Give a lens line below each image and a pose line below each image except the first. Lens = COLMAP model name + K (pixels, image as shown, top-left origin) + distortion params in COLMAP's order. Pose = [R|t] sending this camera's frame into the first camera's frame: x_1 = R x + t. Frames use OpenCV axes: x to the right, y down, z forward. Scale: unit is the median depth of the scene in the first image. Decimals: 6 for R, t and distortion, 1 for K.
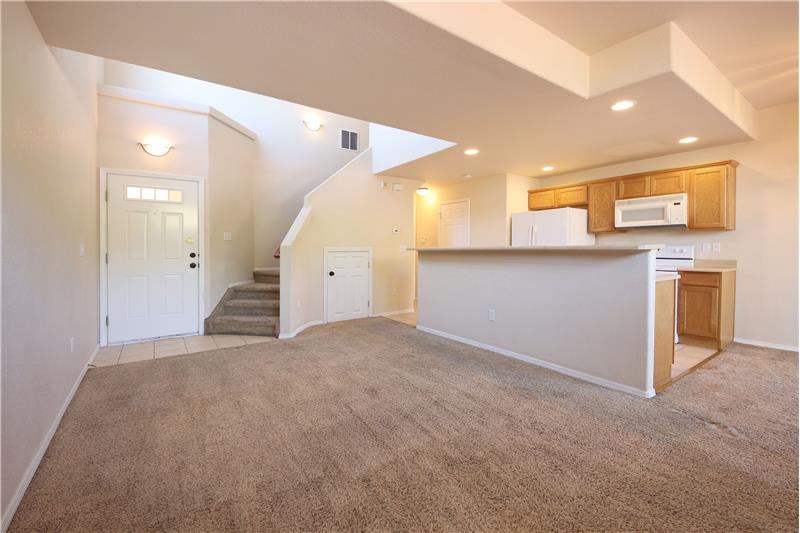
lens RADIAL K [[336.7, 0, 438.1], [0, 336.7, 256.1], [0, 0, 1]] dist [-0.001290, -0.000240]
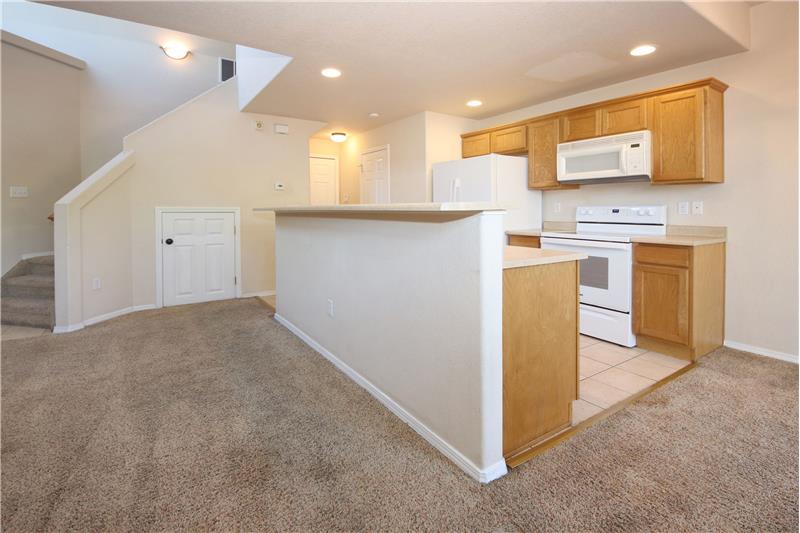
lens RADIAL K [[370.3, 0, 415.2], [0, 370.3, 212.8], [0, 0, 1]] dist [0.010295, -0.000285]
pose [[0.998791, 0.004247, -0.048965, 0.291257], [-0.004895, 0.999902, -0.013123, -0.003813], [0.048905, 0.013347, 0.998714, 0.207558]]
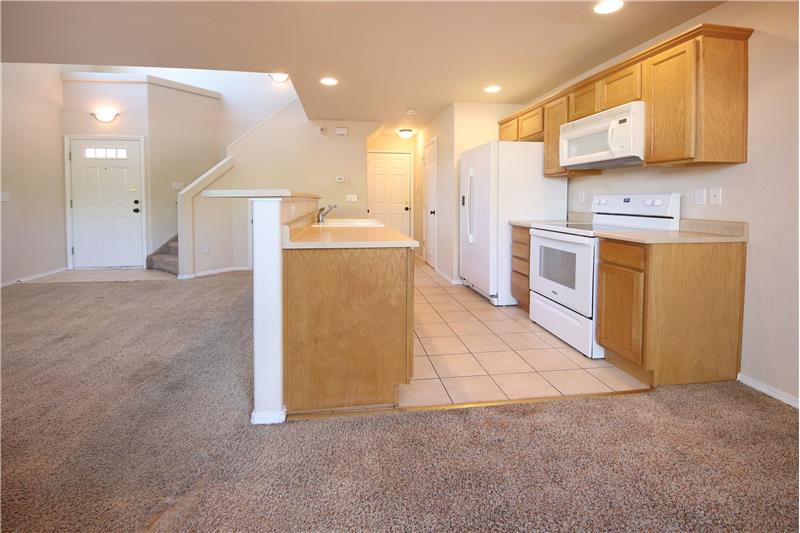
lens RADIAL K [[360.3, 0, 429.3], [0, 360.3, 212.0], [0, 0, 1]] dist [0.001685, -0.000350]
pose [[0.888211, 0.021937, -0.458912, 0.702660], [-0.016278, 0.999735, 0.016284, -0.004327], [0.459148, -0.006994, 0.888332, 0.294225]]
